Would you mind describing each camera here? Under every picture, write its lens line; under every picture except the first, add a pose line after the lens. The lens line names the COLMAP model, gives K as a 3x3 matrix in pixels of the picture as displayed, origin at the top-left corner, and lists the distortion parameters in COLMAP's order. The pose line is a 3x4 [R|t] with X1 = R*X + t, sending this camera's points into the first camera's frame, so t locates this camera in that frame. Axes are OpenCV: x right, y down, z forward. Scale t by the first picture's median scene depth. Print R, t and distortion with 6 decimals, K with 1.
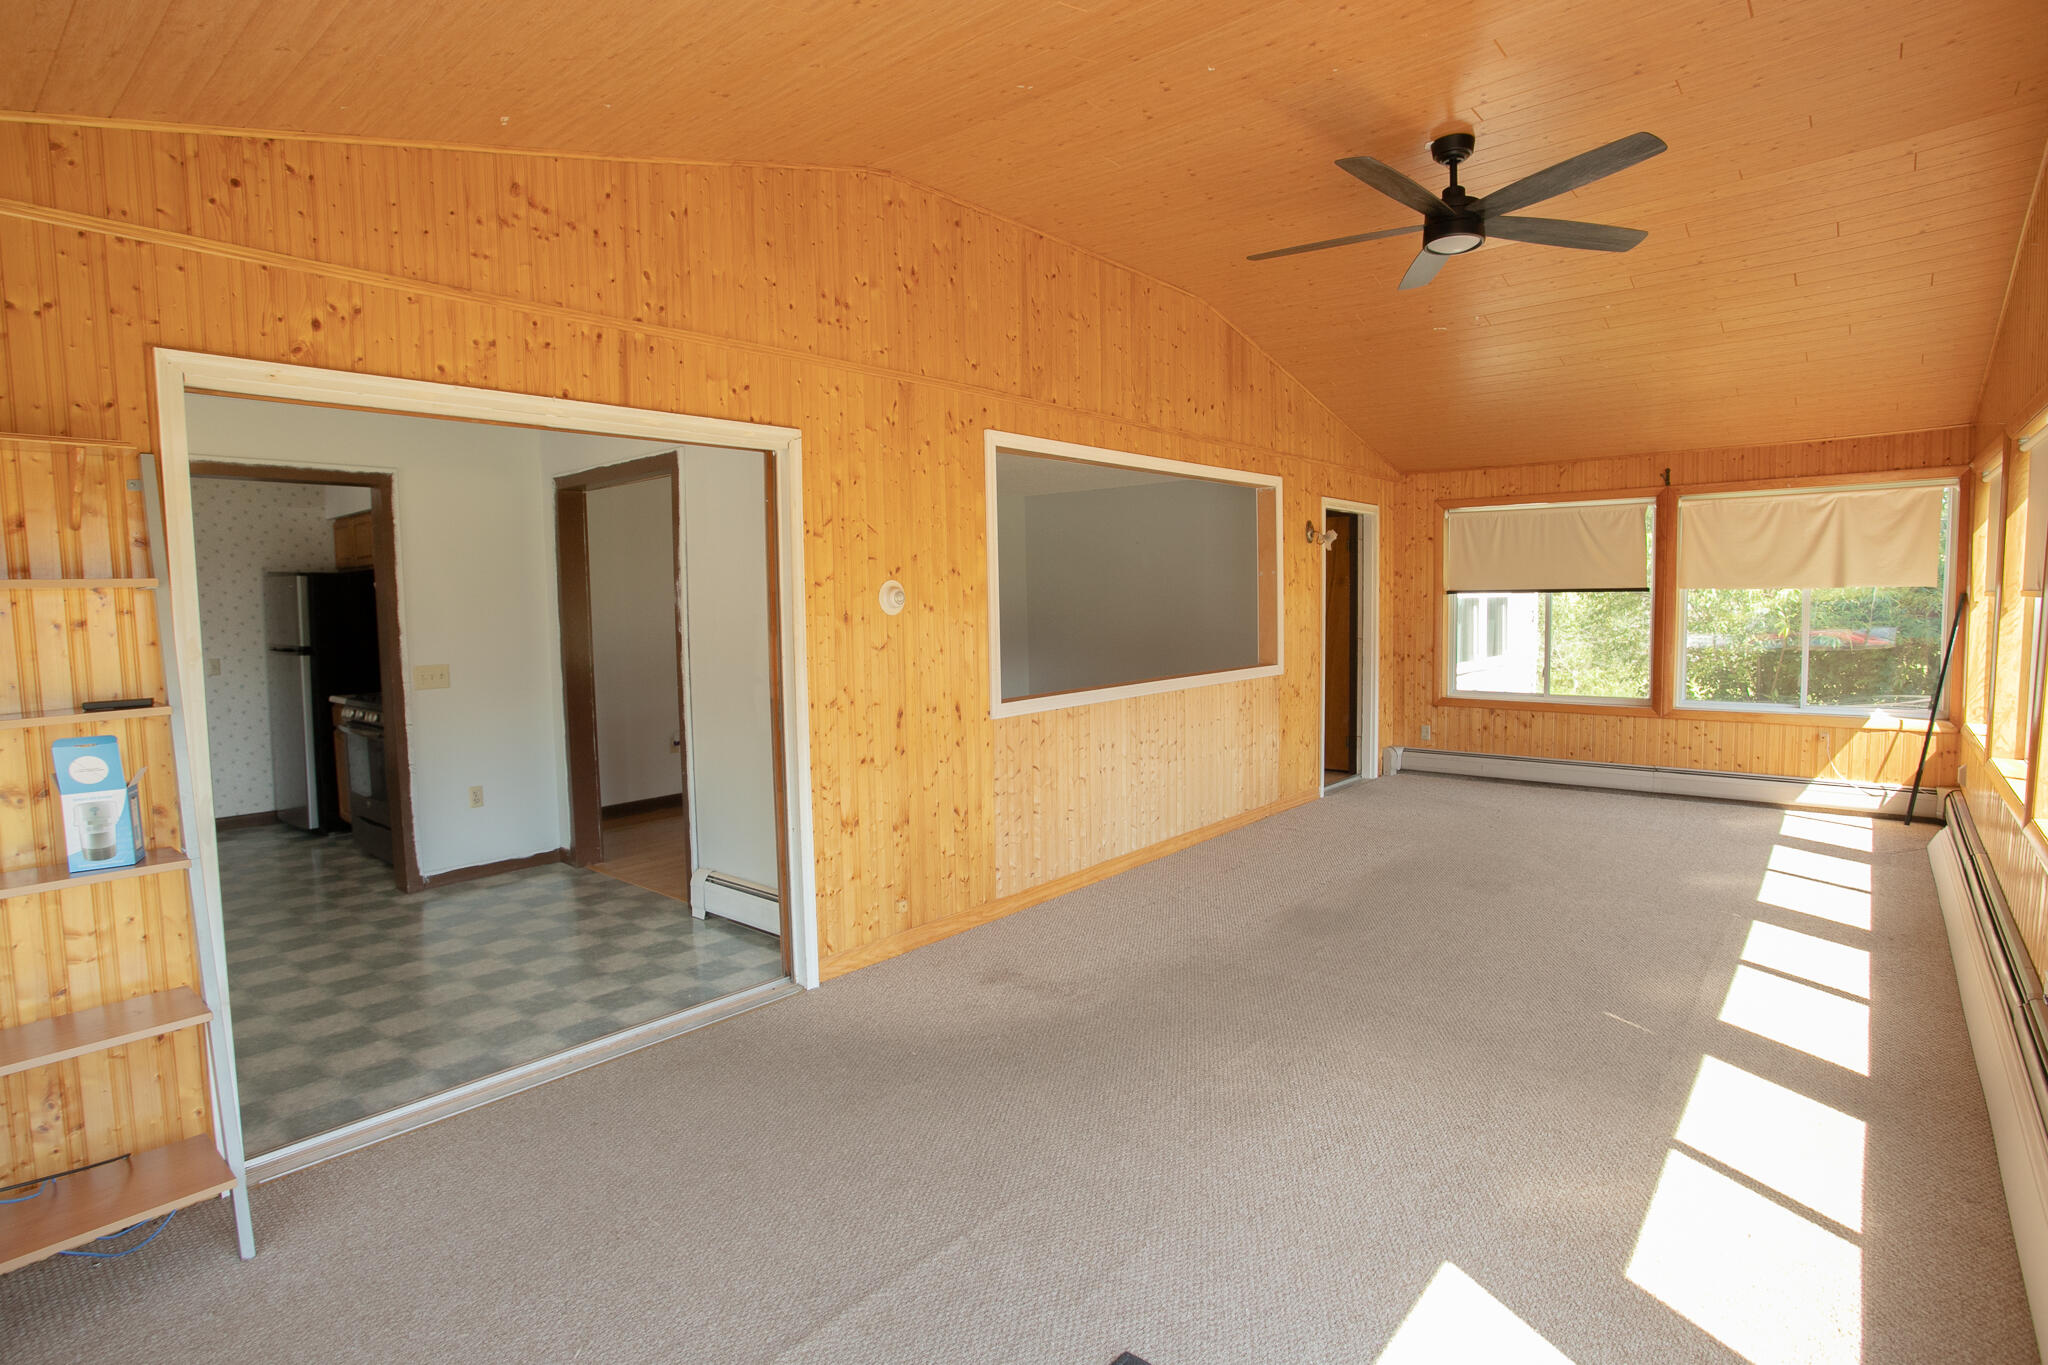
lens RADIAL K [[1029.8, 0, 1024.0], [0, 1029.8, 682.5], [0, 0, 1]] dist [-0.077502, 0.036535]
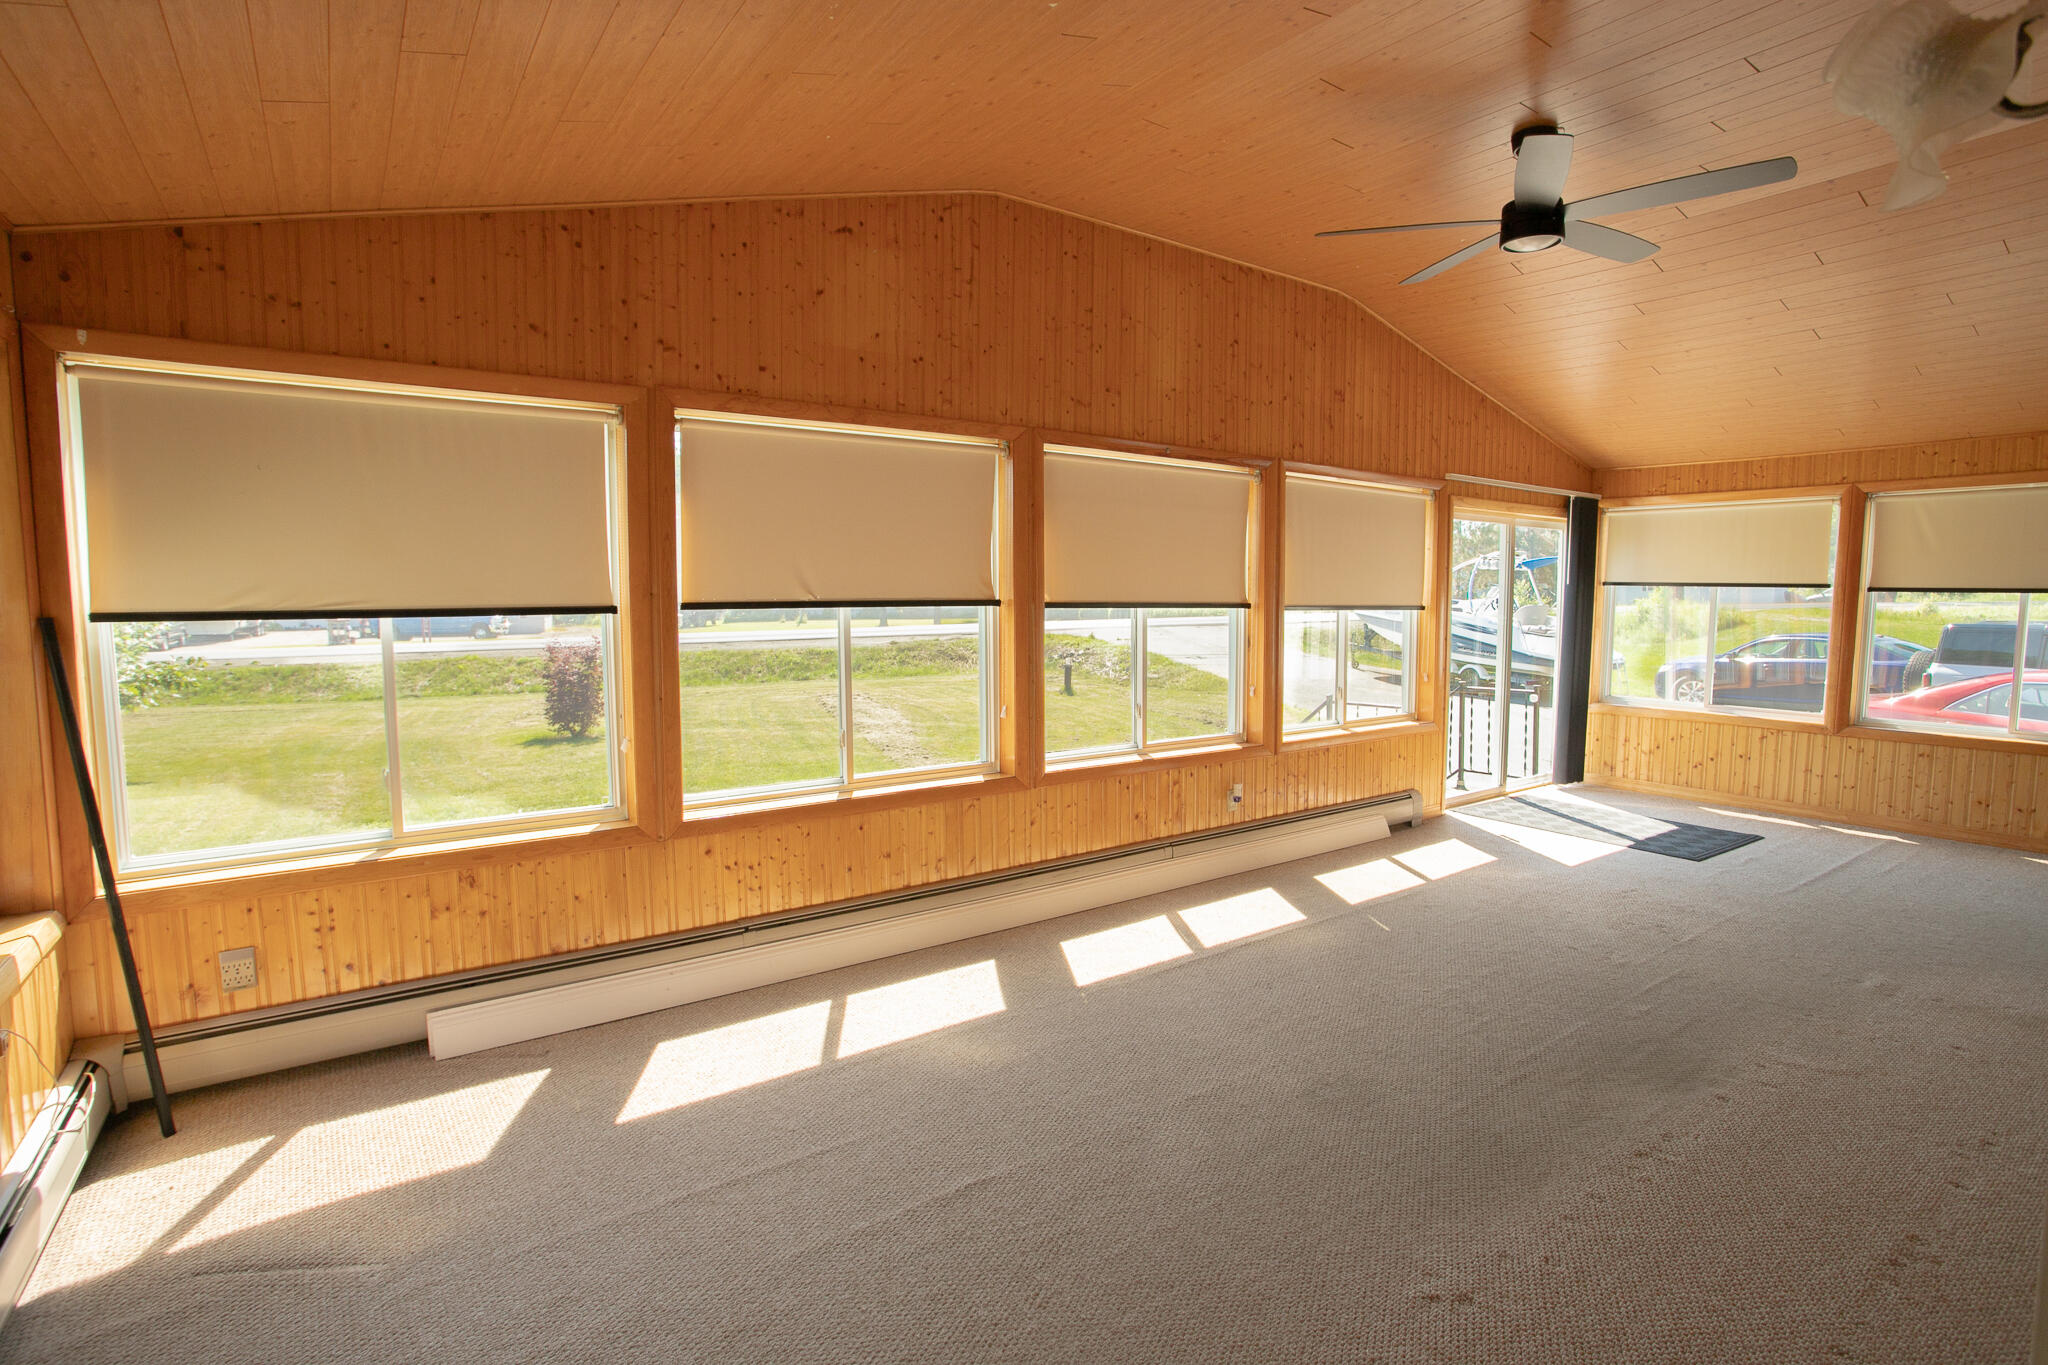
lens RADIAL K [[988.1, 0, 1022.5], [0, 988.1, 679.3], [0, 0, 1]] dist [-0.070765, 0.026048]
pose [[-0.967147, -0.004192, 0.254182, 0.541183], [0.038548, 0.985884, 0.162932, -0.150127], [-0.251277, 0.167378, -0.953333, 1.692681]]
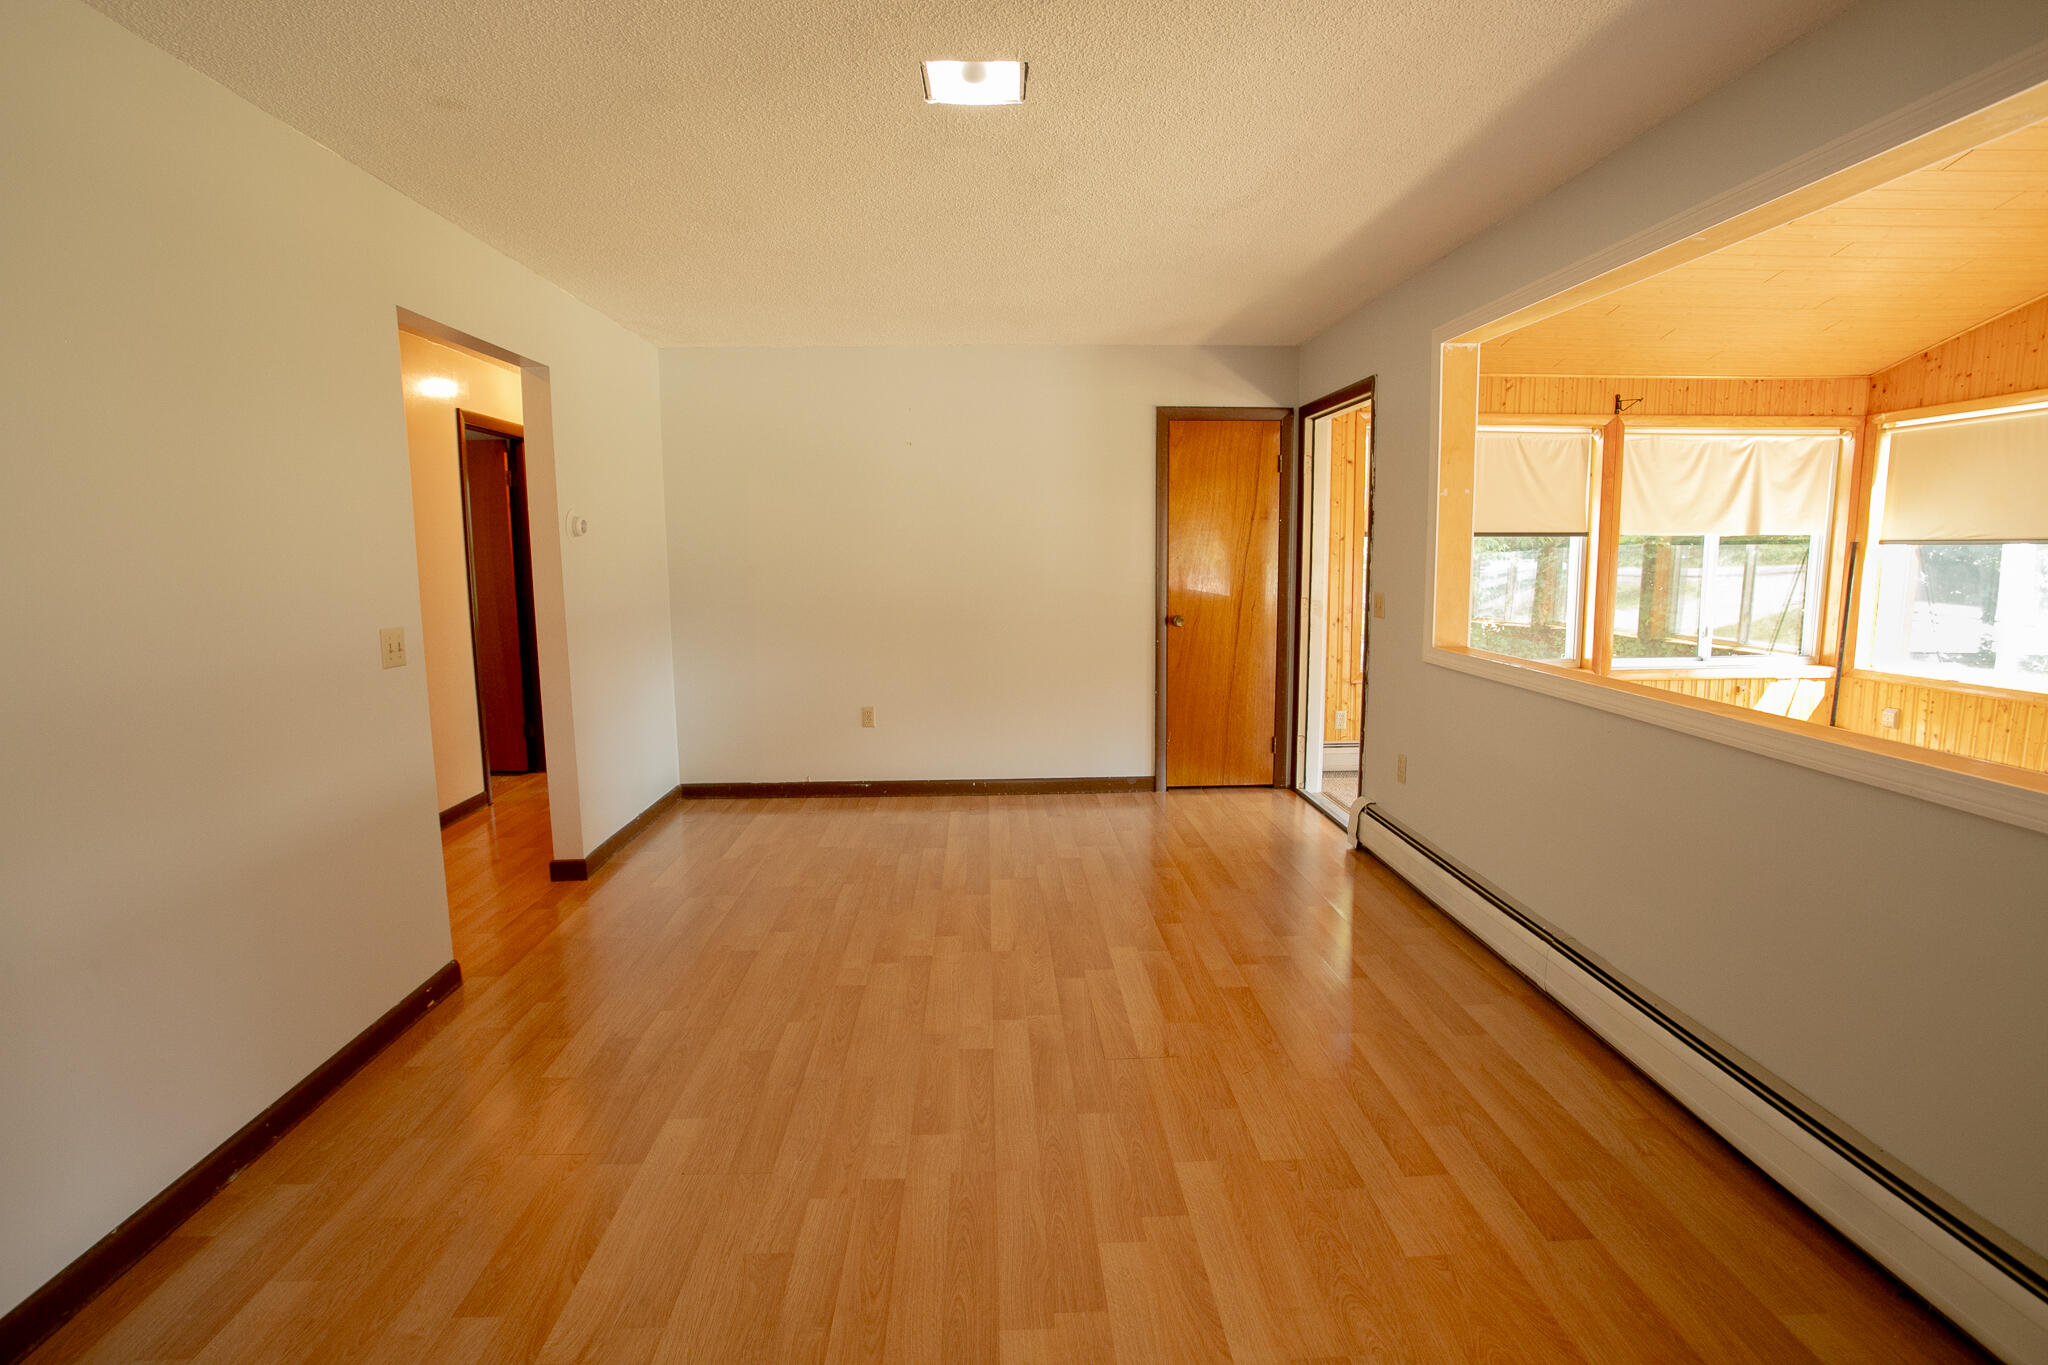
lens RADIAL K [[1029.8, 0, 1024.0], [0, 1029.8, 682.5], [0, 0, 1]] dist [-0.077502, 0.036535]
pose [[0.734193, -0.079032, 0.674325, -0.518805], [0.051829, 0.996828, 0.060399, -0.067589], [-0.676960, -0.009395, 0.735960, 1.078832]]
